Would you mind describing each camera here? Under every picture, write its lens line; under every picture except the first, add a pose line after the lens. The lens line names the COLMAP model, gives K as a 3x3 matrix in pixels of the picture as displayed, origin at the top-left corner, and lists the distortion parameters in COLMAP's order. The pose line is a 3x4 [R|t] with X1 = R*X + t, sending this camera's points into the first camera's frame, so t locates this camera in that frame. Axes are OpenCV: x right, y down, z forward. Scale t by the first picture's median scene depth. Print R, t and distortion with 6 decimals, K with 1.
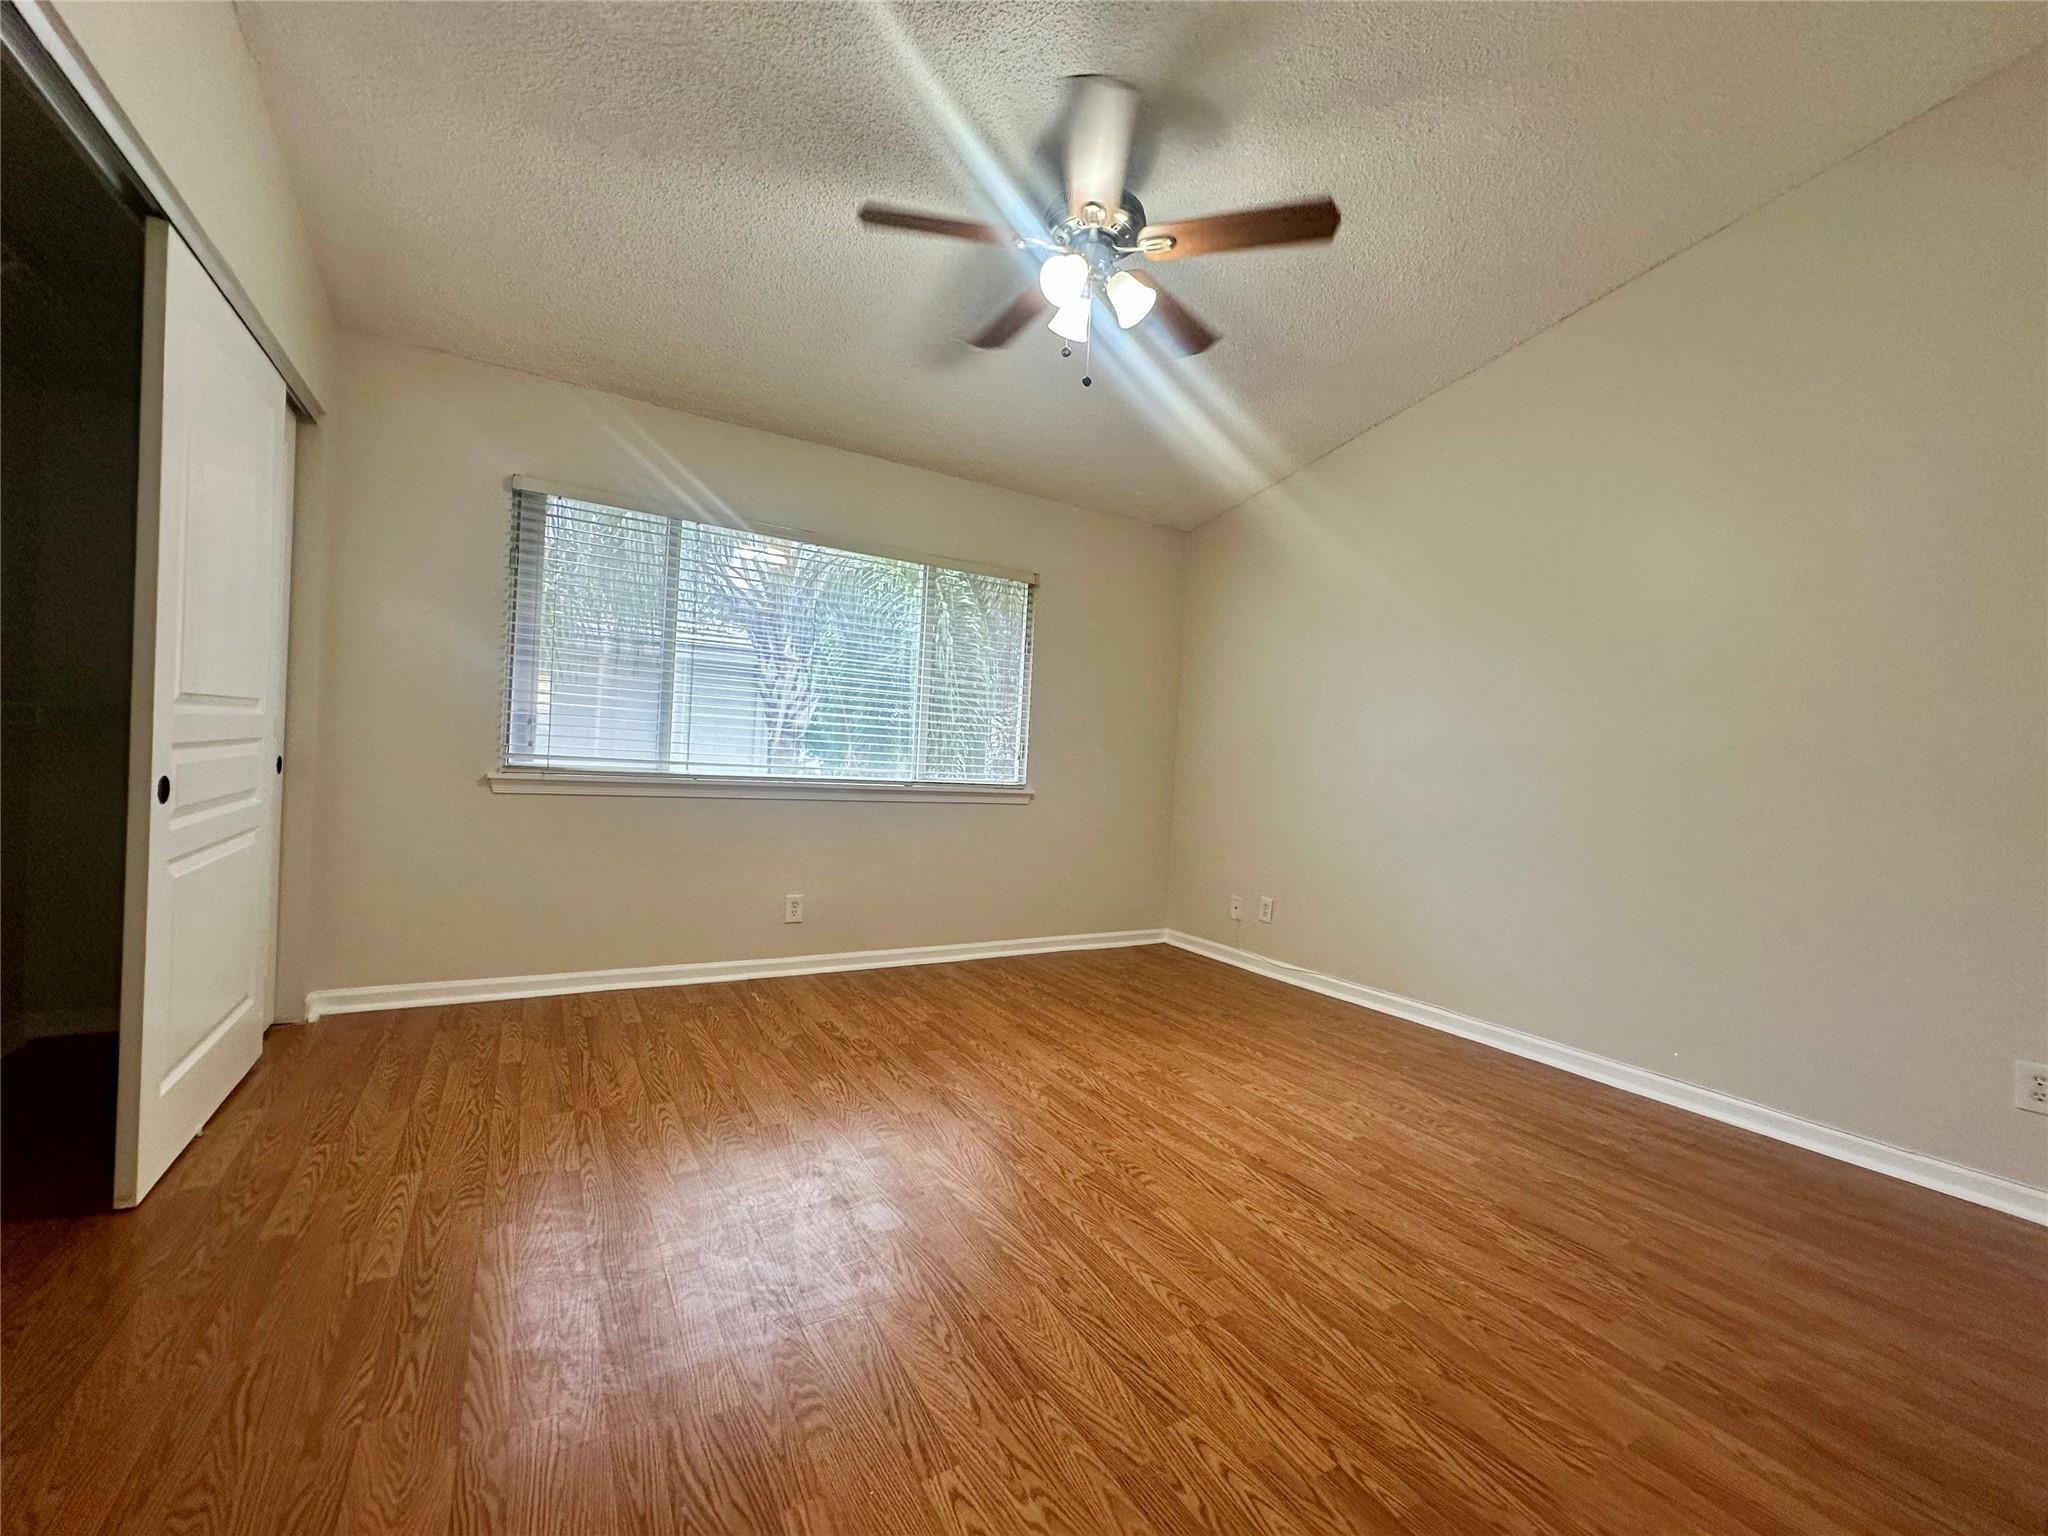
lens RADIAL K [[830.4, 0, 1023.0], [0, 830.4, 757.0], [0, 0, 1]] dist [0.004050, -0.001058]
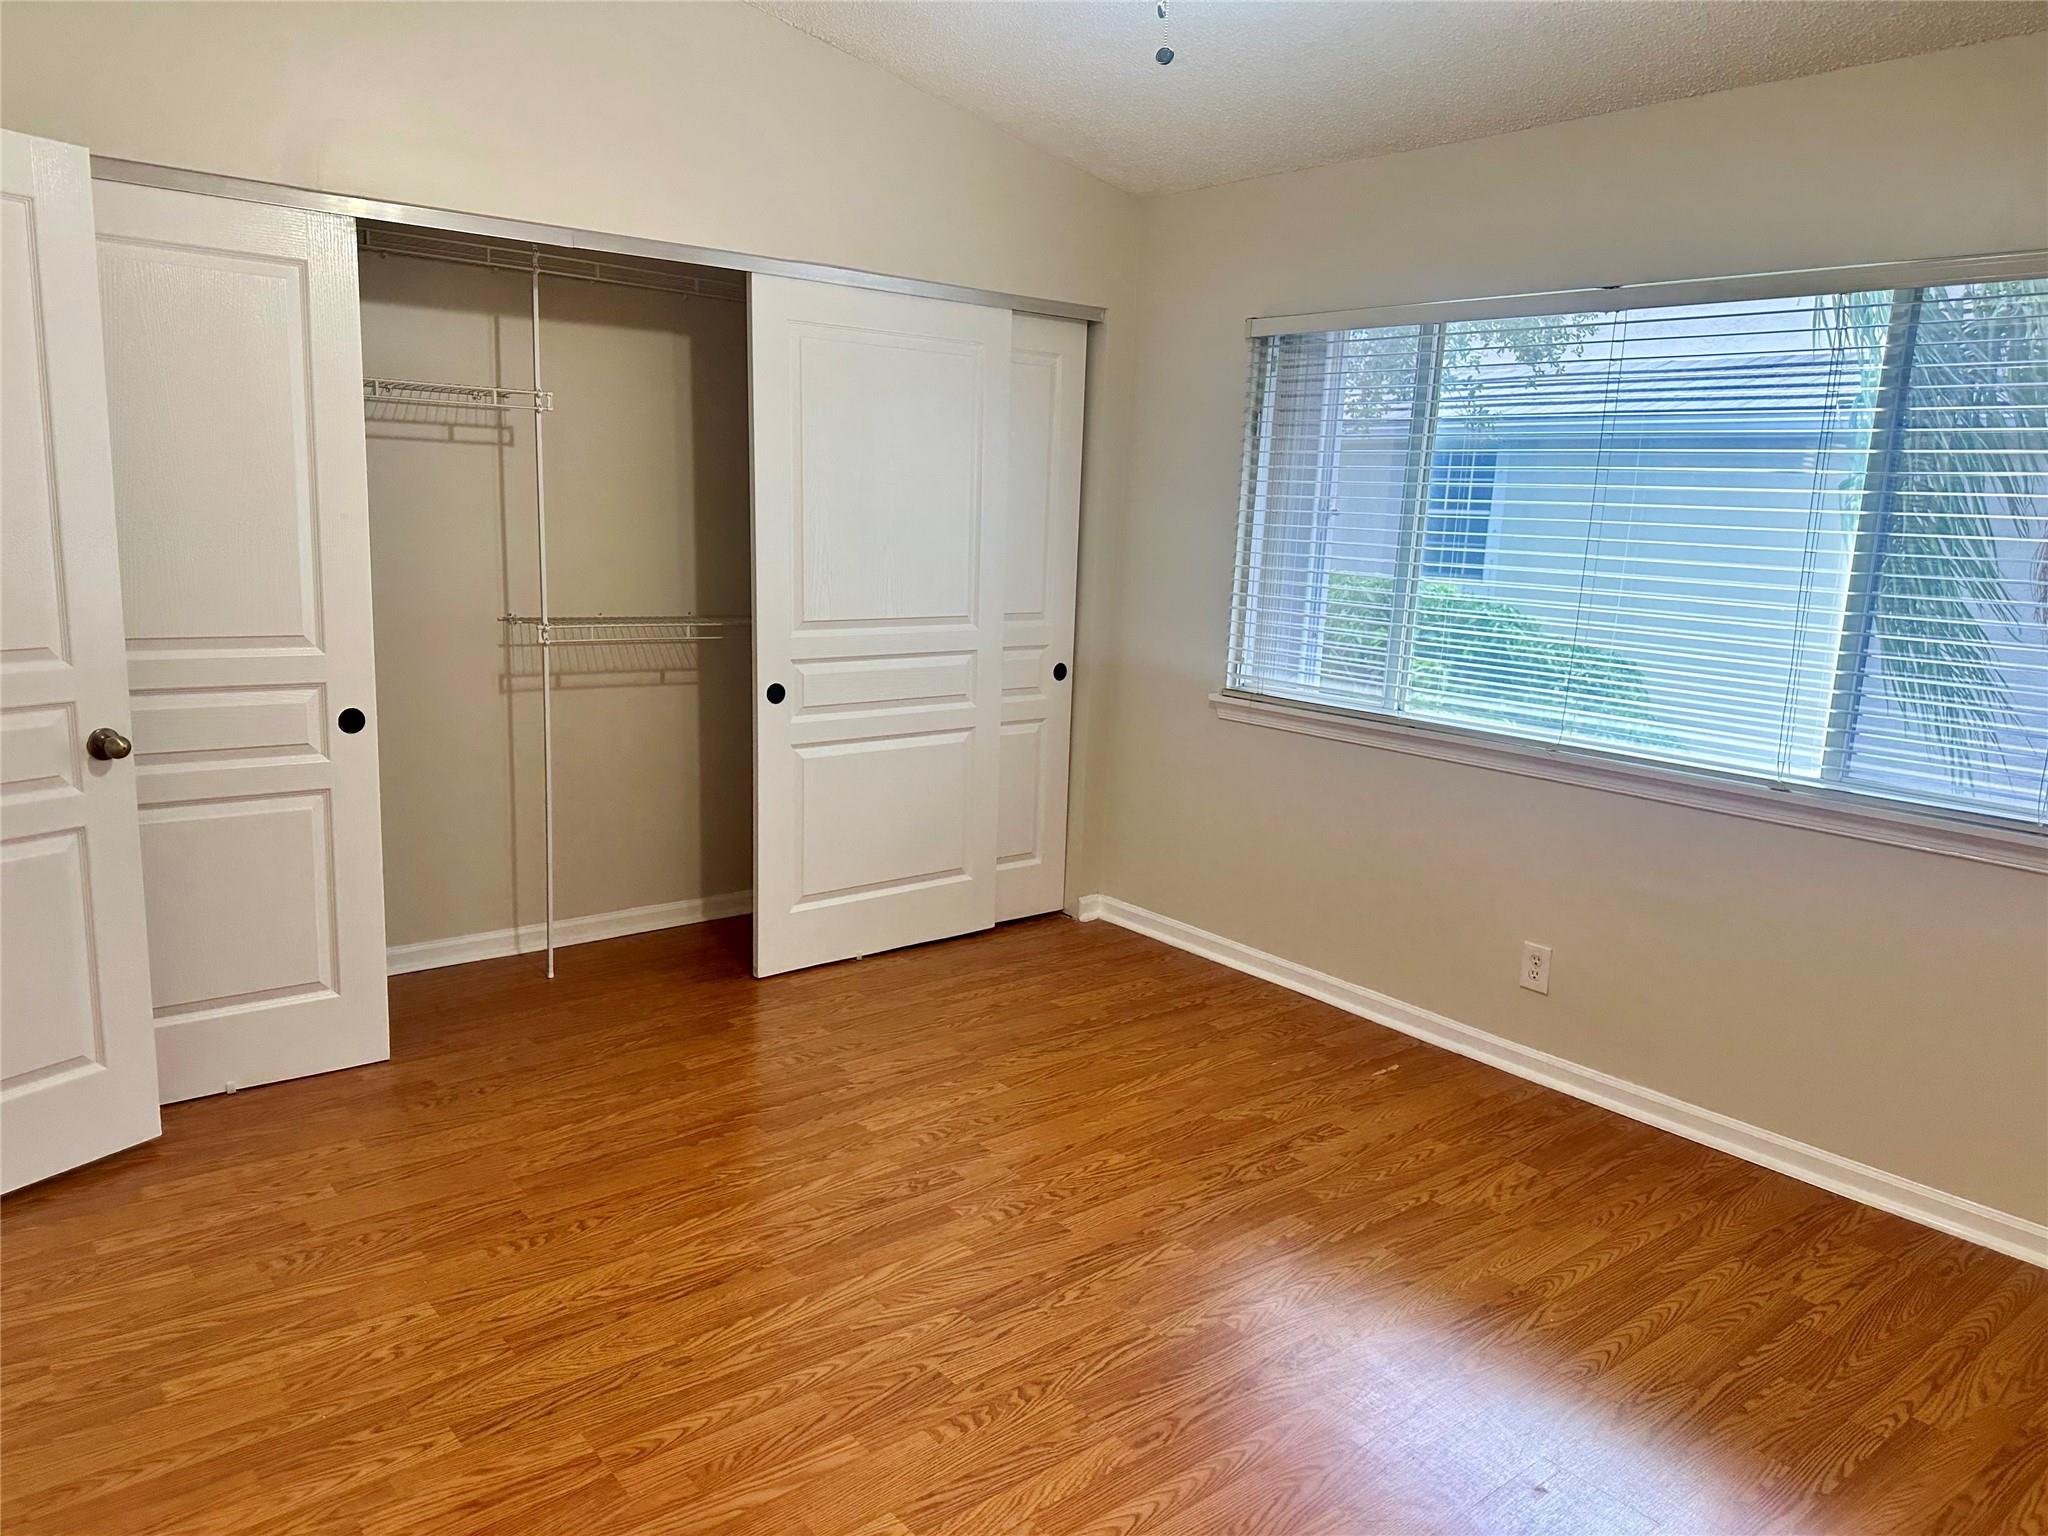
lens RADIAL K [[1445.6, 0, 1024.5], [0, 1445.6, 776.2], [0, 0, 1]] dist [0.007935, -0.013496]
pose [[0.146484, 0.142895, -0.978838, 0.882906], [-0.032328, 0.989675, 0.139639, -0.110016], [0.988685, 0.011189, 0.149591, 0.670419]]
